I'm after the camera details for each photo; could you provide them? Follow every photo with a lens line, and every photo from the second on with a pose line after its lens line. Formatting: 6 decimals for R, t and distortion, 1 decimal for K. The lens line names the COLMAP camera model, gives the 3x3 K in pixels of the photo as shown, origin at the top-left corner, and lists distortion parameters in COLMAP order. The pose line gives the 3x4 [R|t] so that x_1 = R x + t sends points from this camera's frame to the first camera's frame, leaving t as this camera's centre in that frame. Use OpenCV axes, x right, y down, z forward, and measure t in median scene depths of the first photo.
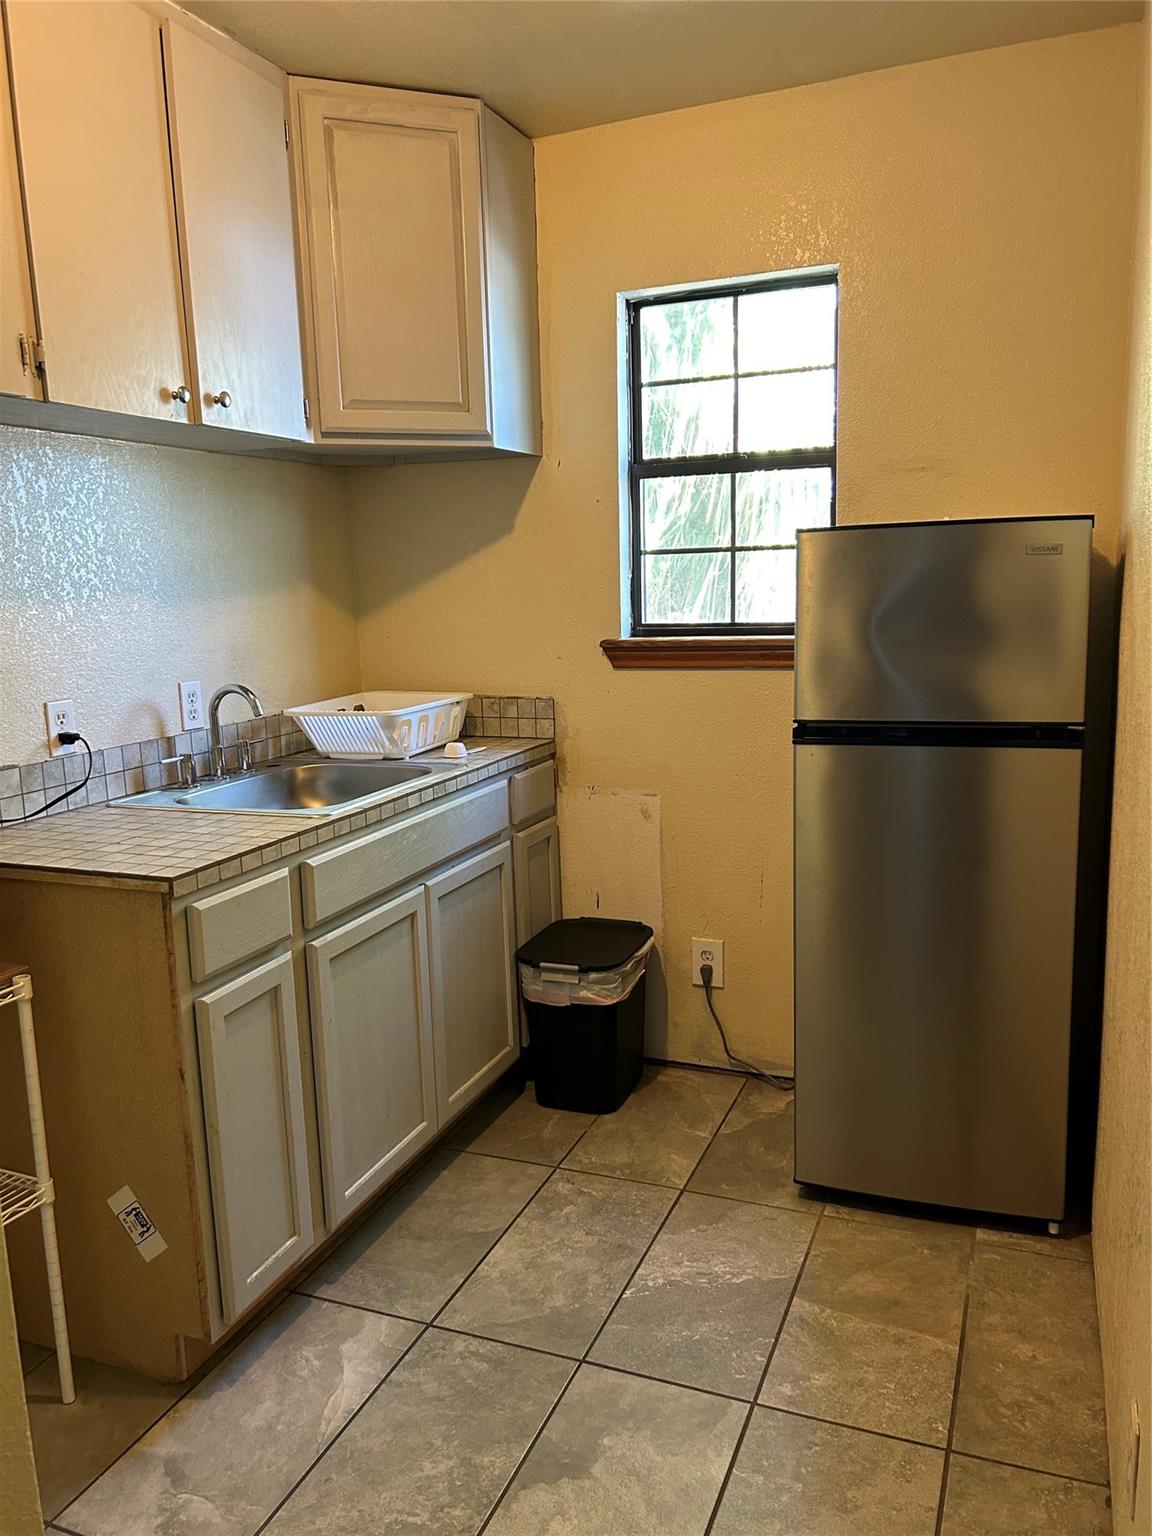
lens RADIAL K [[1137.2, 0, 576.0], [0, 1137.2, 768.0], [0, 0, 1]] dist [0.071802, -0.108995]
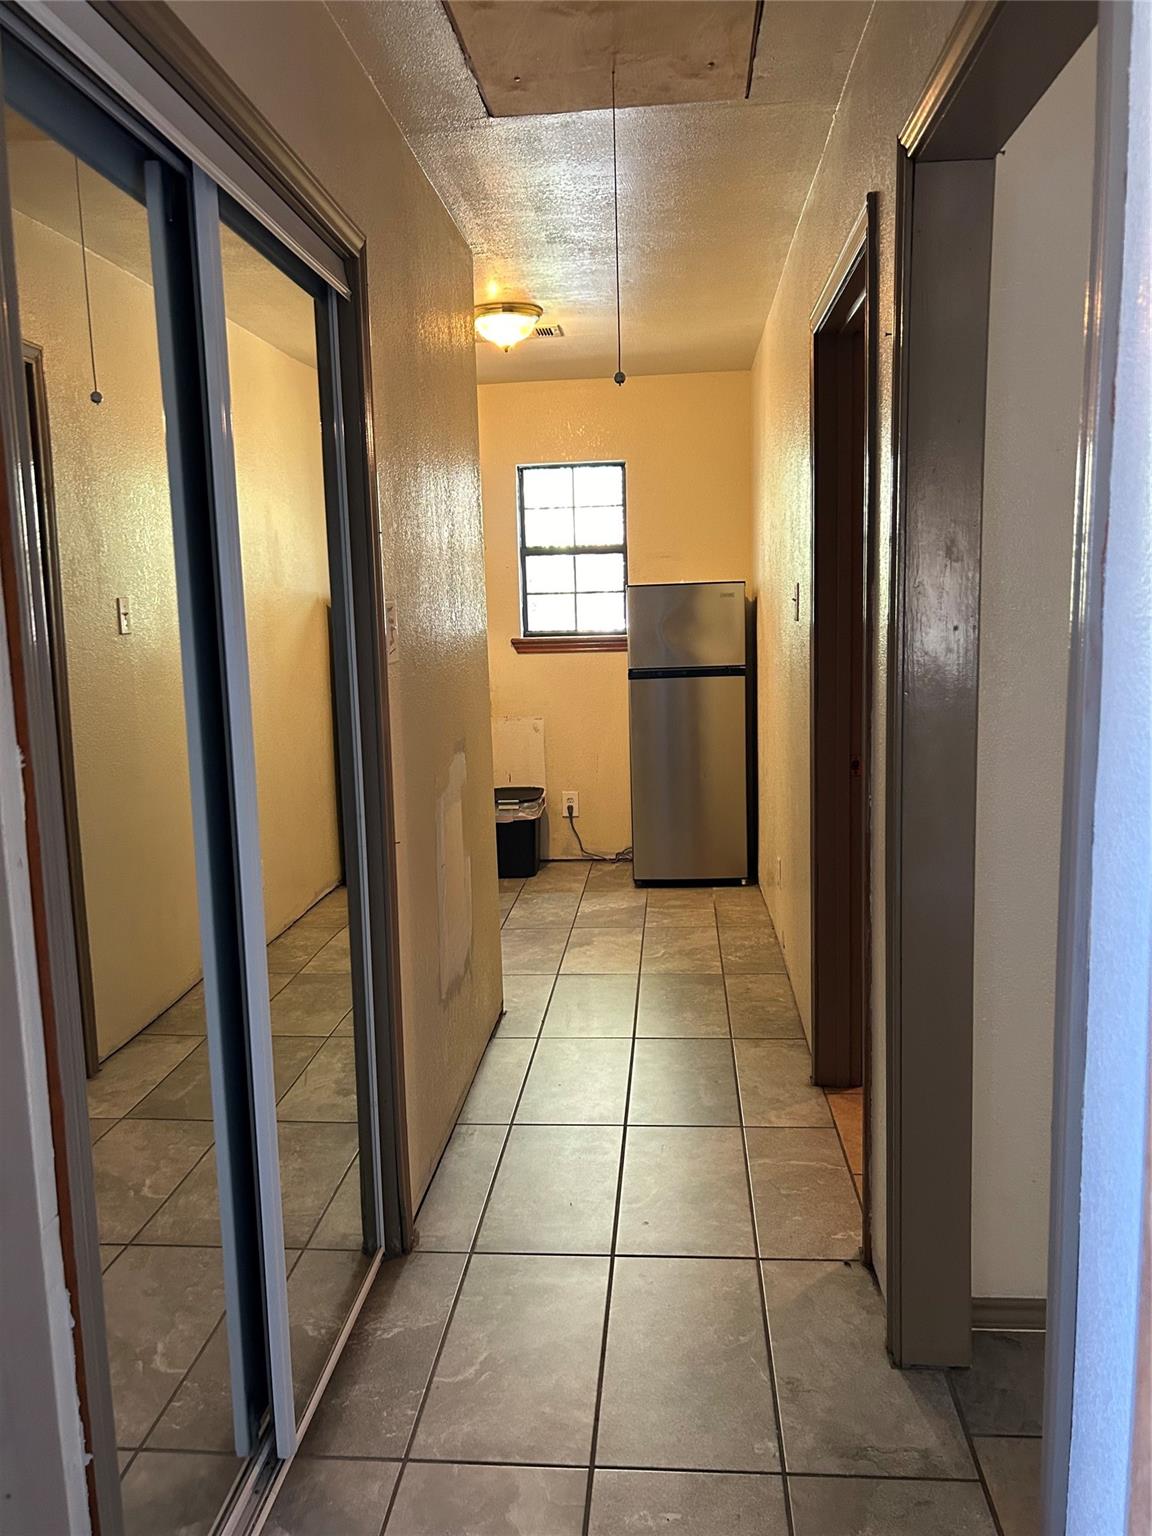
lens RADIAL K [[1137.2, 0, 576.0], [0, 1137.2, 768.0], [0, 0, 1]] dist [0.071802, -0.108995]
pose [[0.953752, -0.040671, 0.297832, -0.483101], [0.049633, 0.998512, -0.022587, 0.164321], [-0.296470, 0.036324, 0.954351, -0.917117]]
